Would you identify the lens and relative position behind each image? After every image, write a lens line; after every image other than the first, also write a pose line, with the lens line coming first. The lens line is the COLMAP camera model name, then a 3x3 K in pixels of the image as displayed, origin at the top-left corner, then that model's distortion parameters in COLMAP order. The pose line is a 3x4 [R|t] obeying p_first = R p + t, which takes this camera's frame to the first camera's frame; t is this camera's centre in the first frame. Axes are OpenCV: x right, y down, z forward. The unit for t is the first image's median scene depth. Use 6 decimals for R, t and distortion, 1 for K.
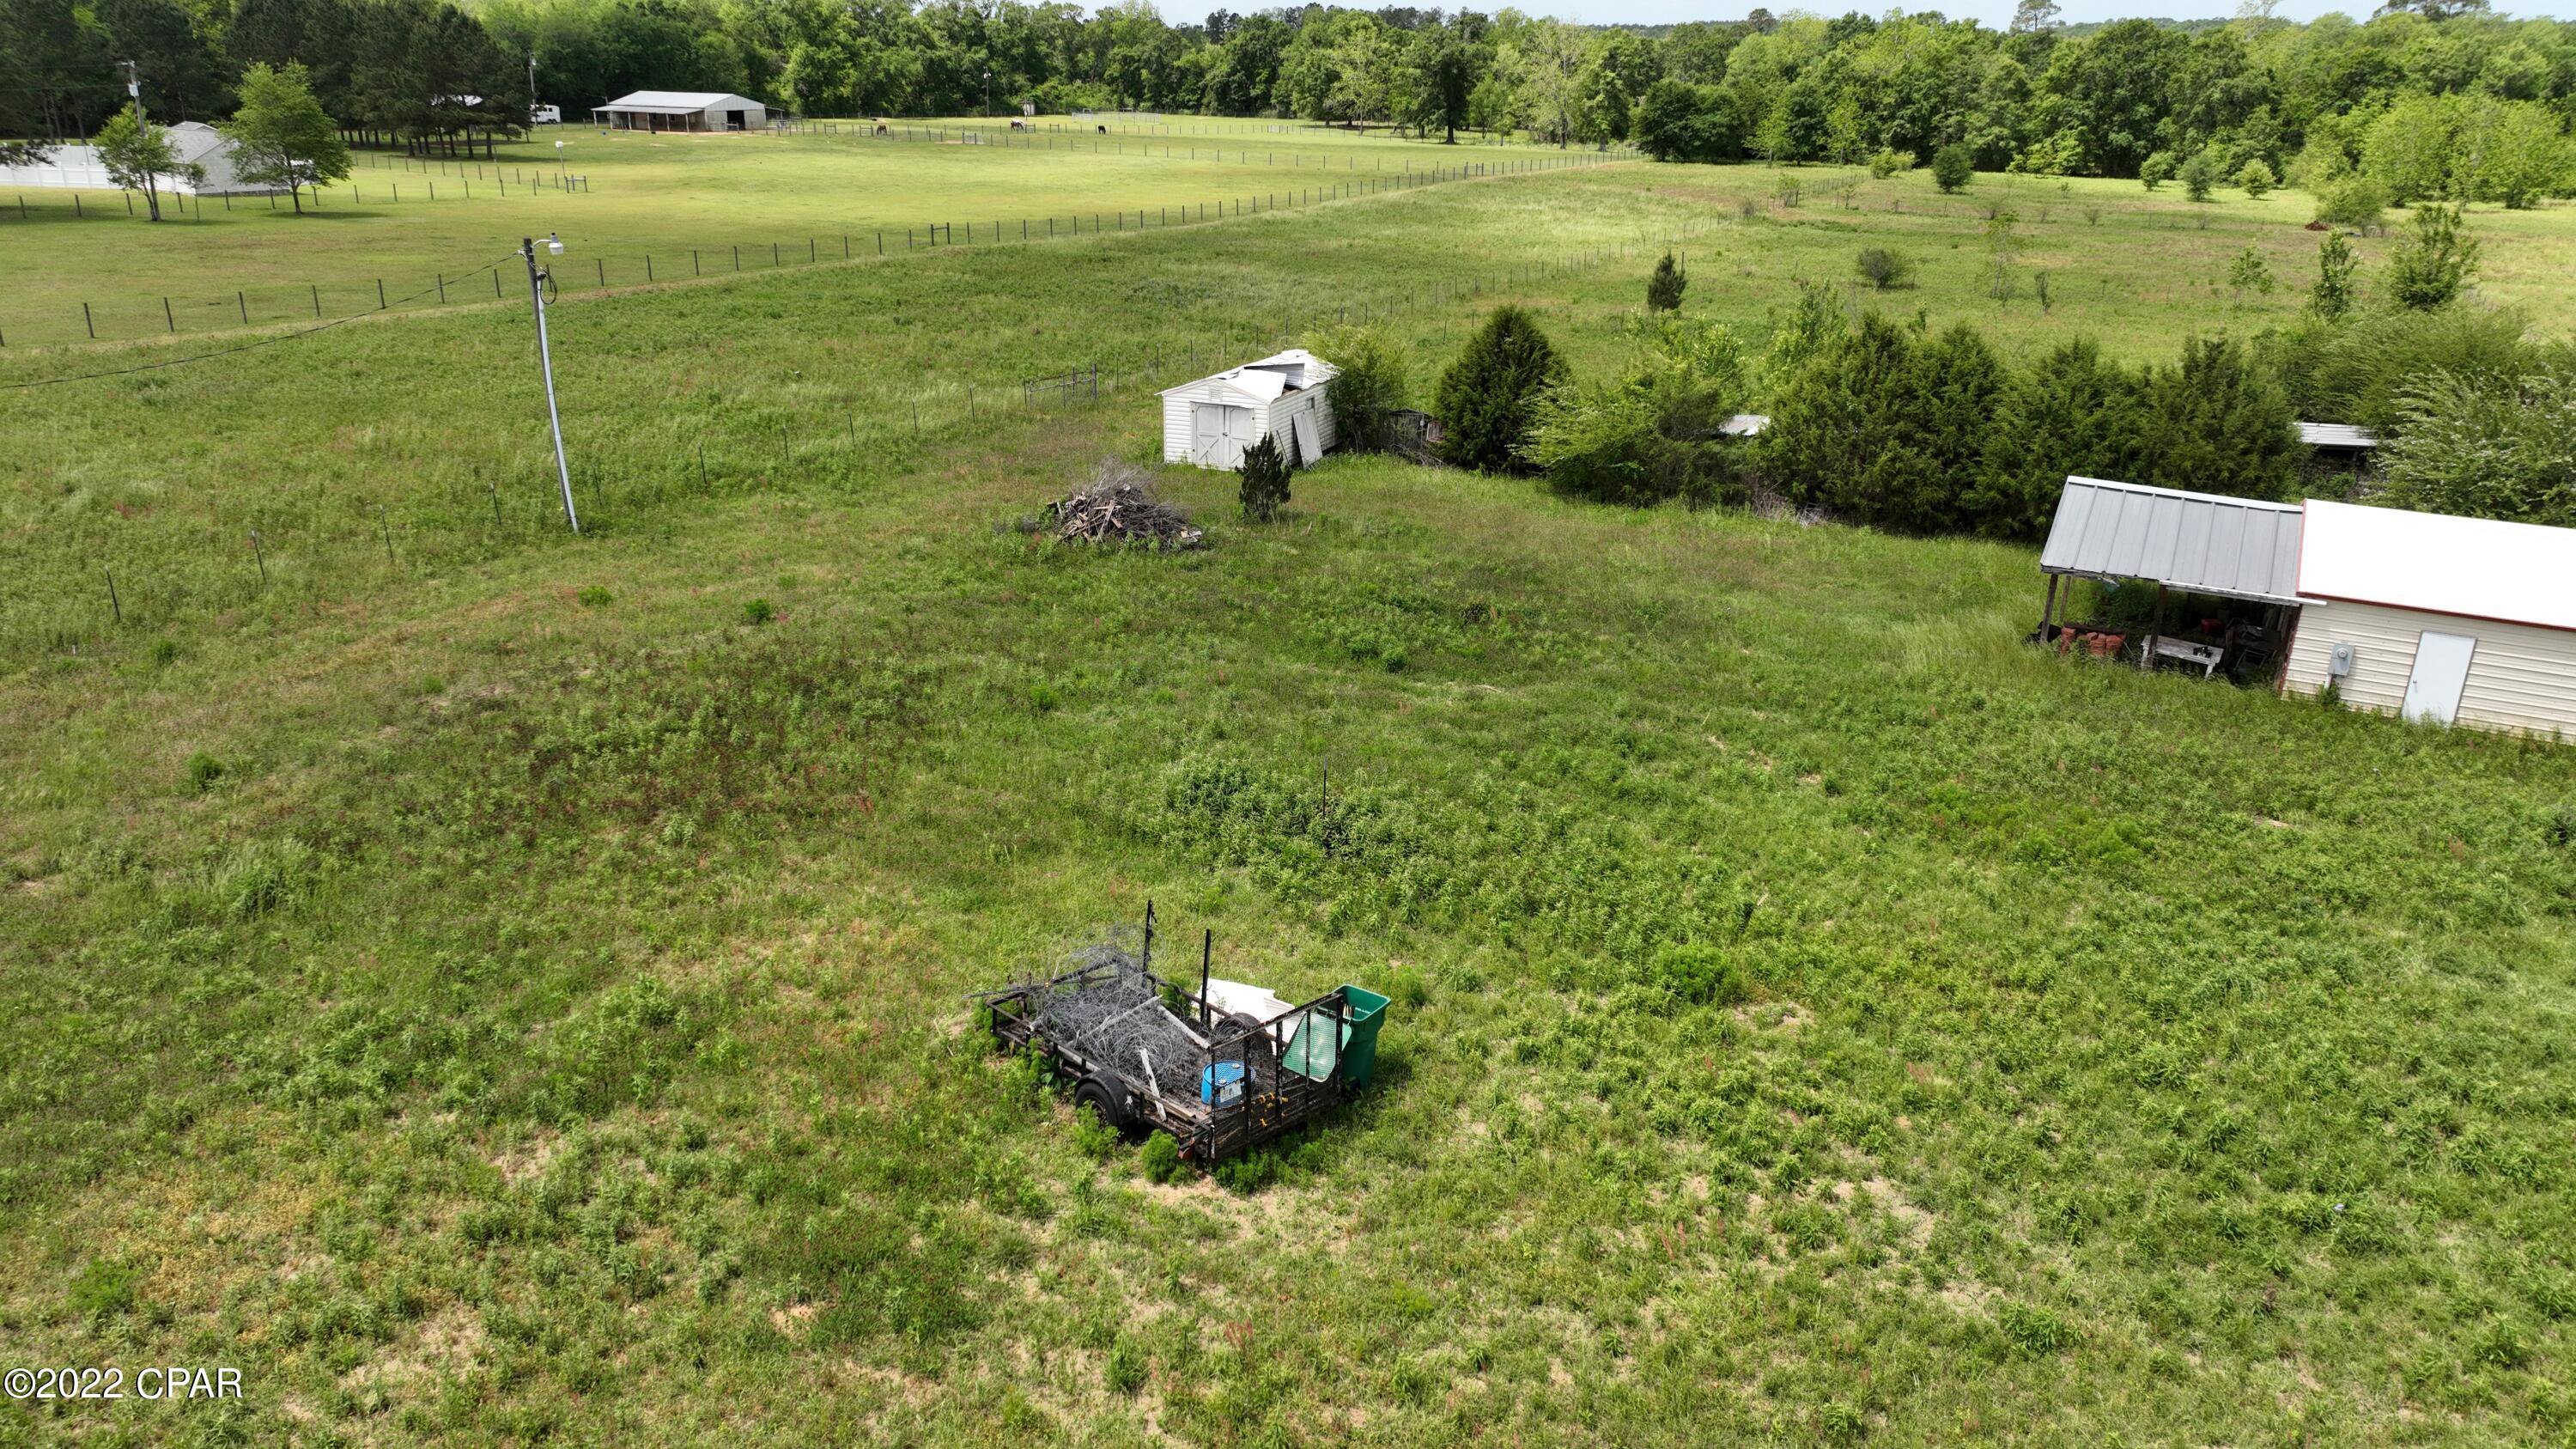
lens RADIAL K [[1801.3, 0, 1298.9], [0, 1801.3, 726.9], [0, 0, 1]] dist [0.001586, 0.008790]
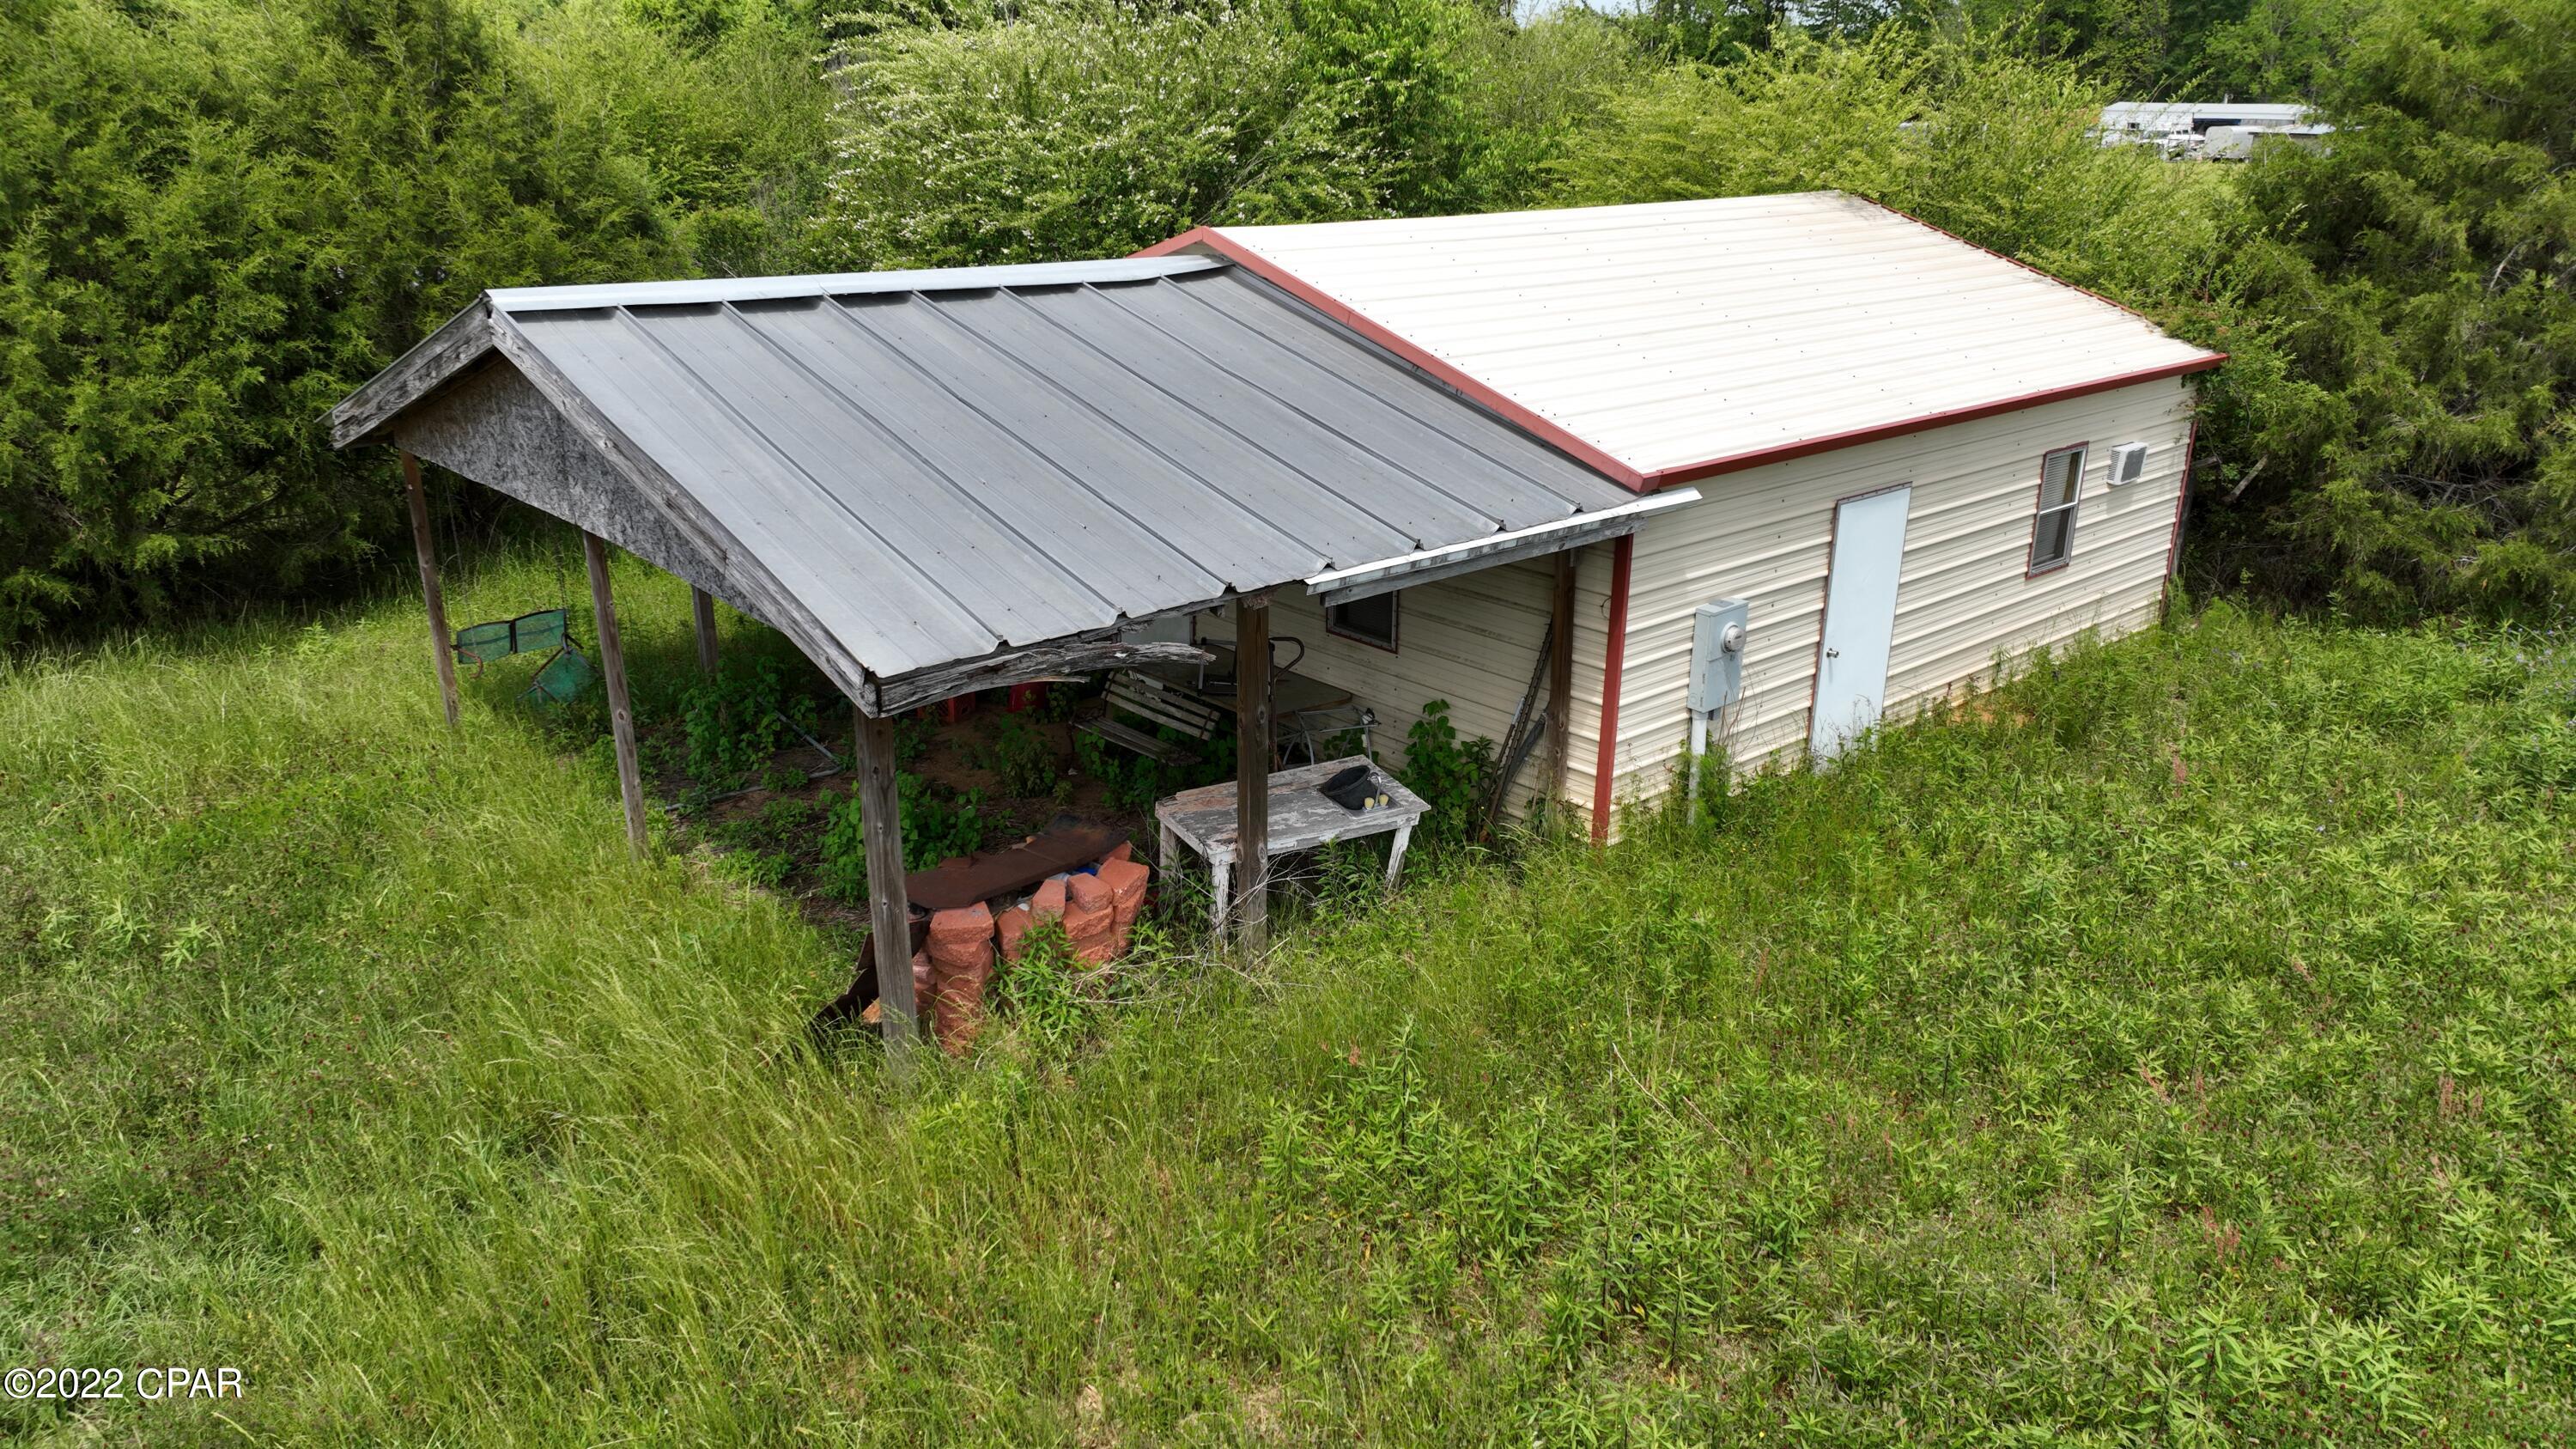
lens RADIAL K [[1801.3, 0, 1289.5], [0, 1801.3, 740.4], [0, 0, 1]] dist [0.001586, 0.008790]
pose [[0.372160, -0.344066, 0.862041, 0.266886], [0.329859, 0.917154, 0.223656, -0.112951], [-0.867577, 0.201116, 0.454821, 0.884867]]
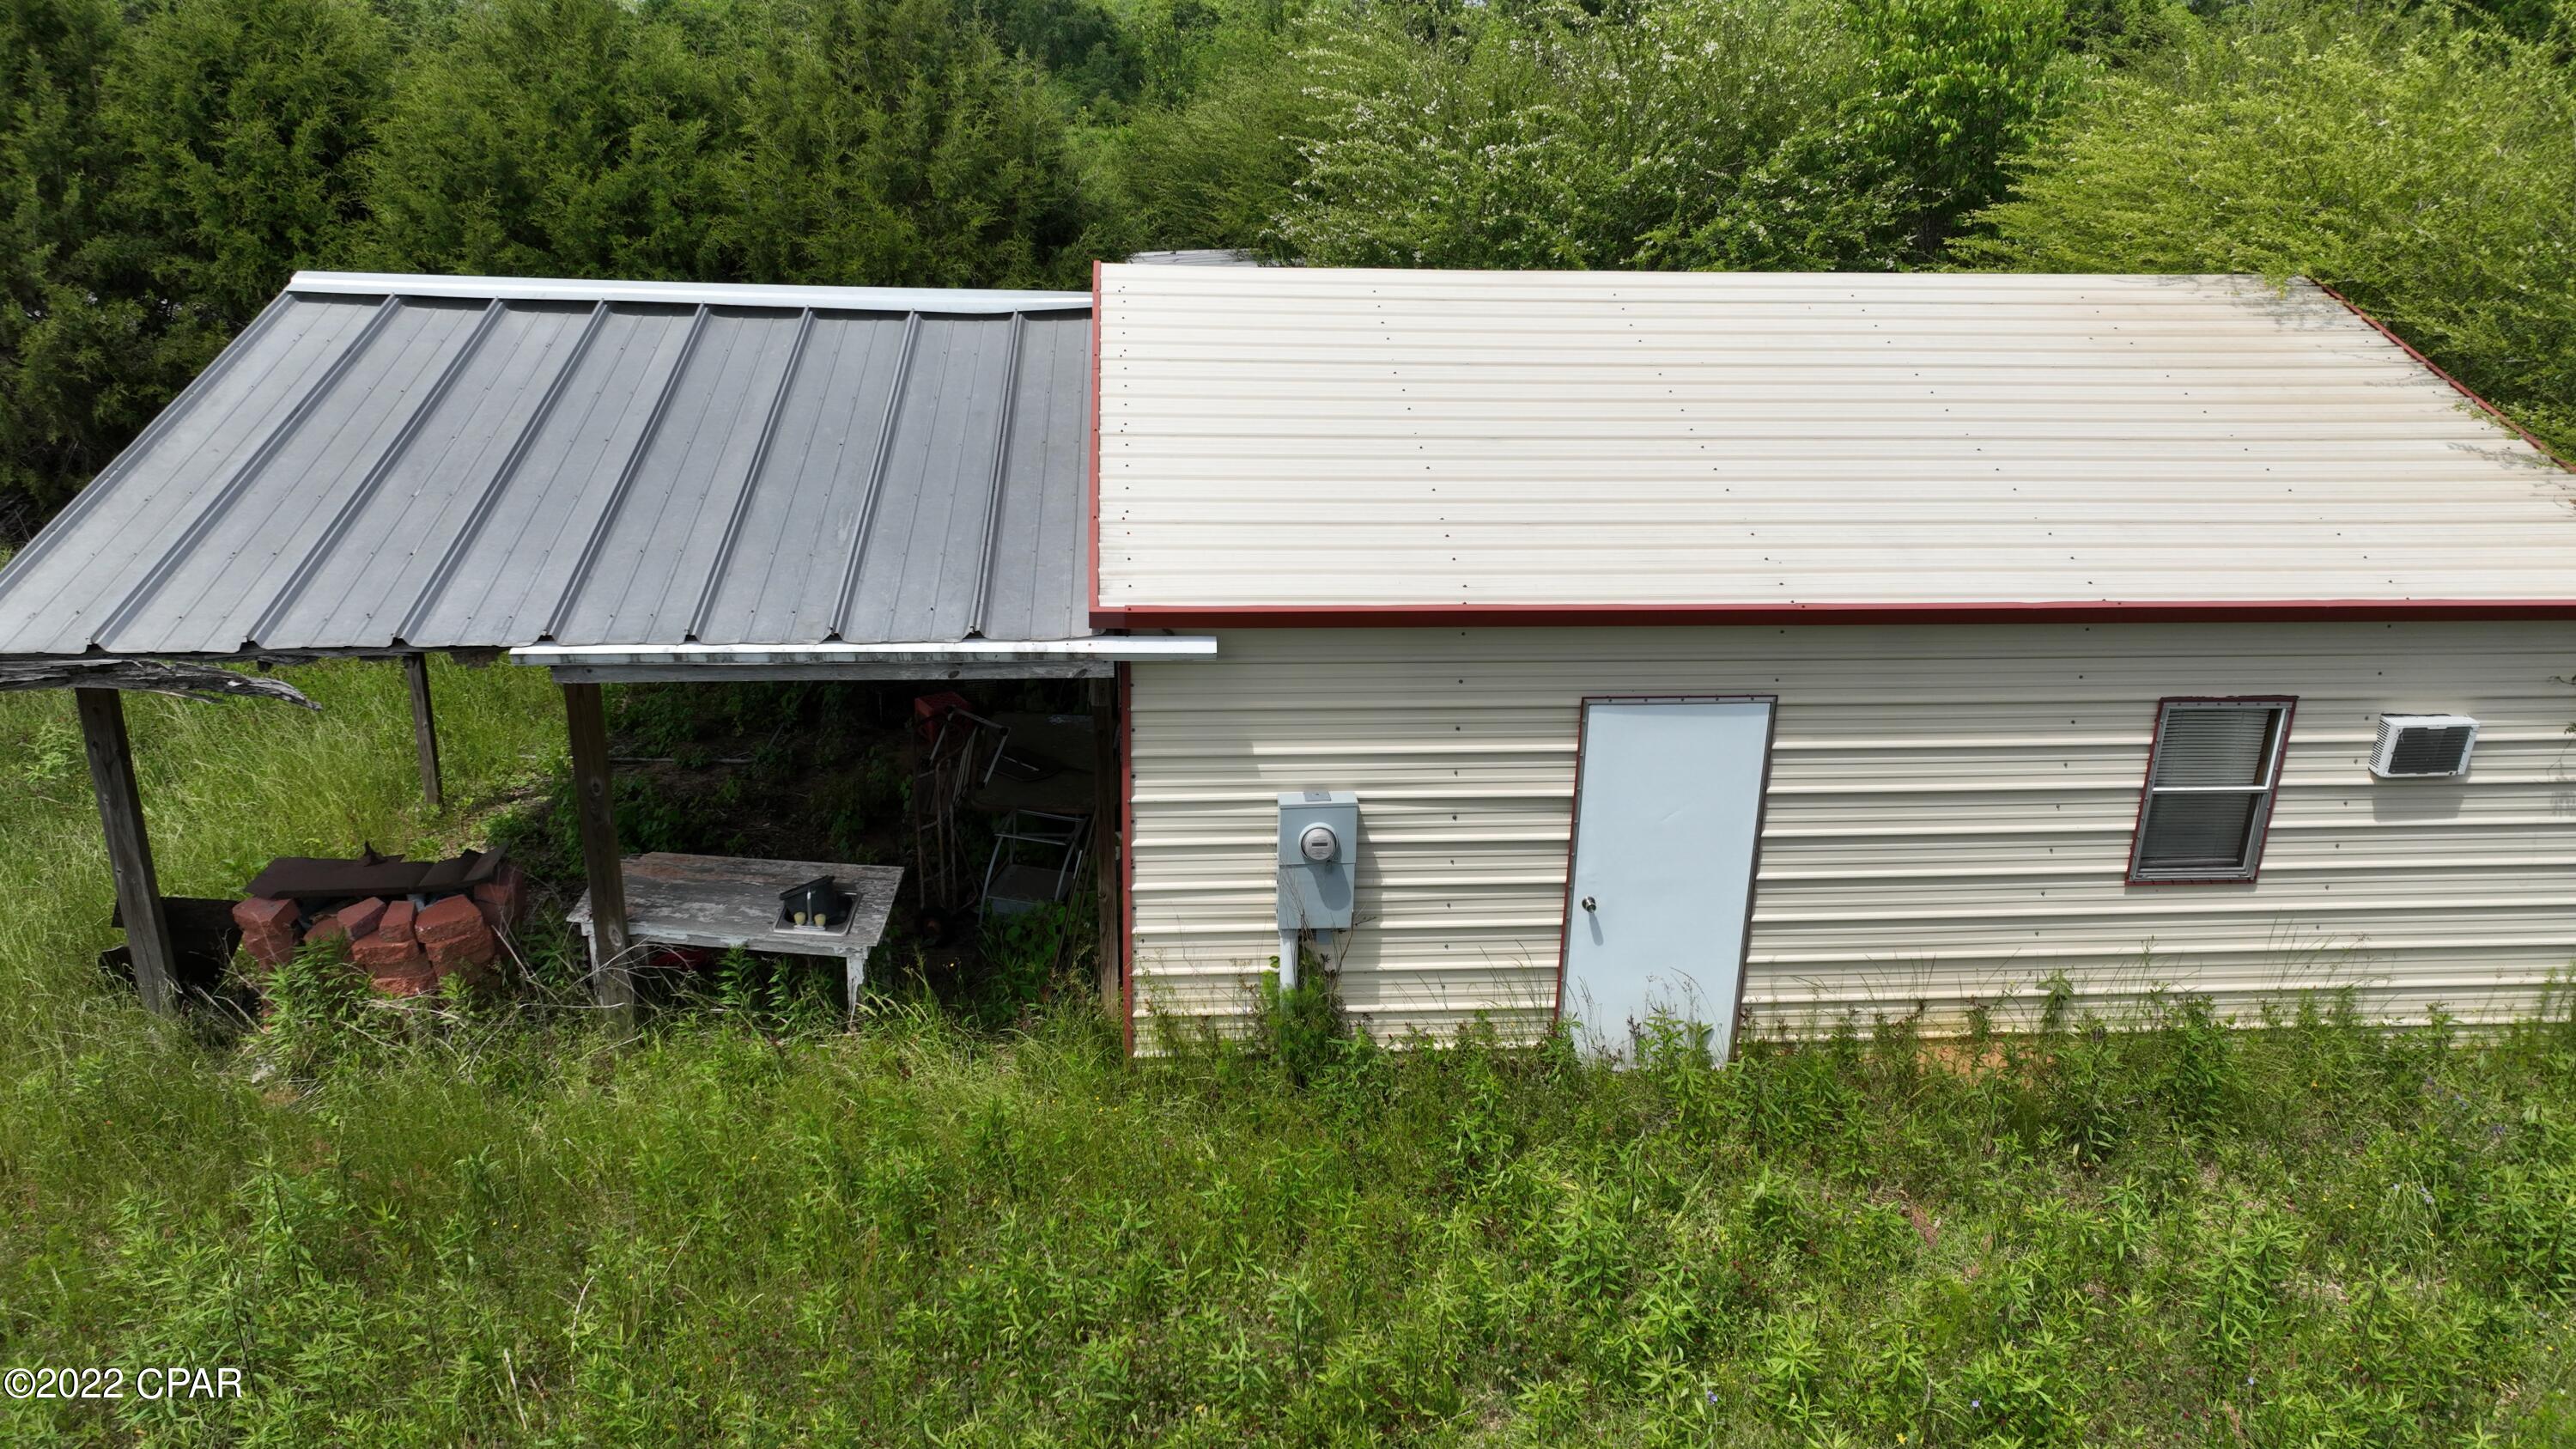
lens RADIAL K [[1801.3, 0, 1284.3], [0, 1801.3, 700.4], [0, 0, 1]] dist [0.001586, 0.008790]
pose [[0.850098, -0.183300, 0.493695, 0.441388], [0.188862, 0.981225, 0.039108, -0.065884], [-0.491594, 0.059995, 0.868755, 0.761285]]
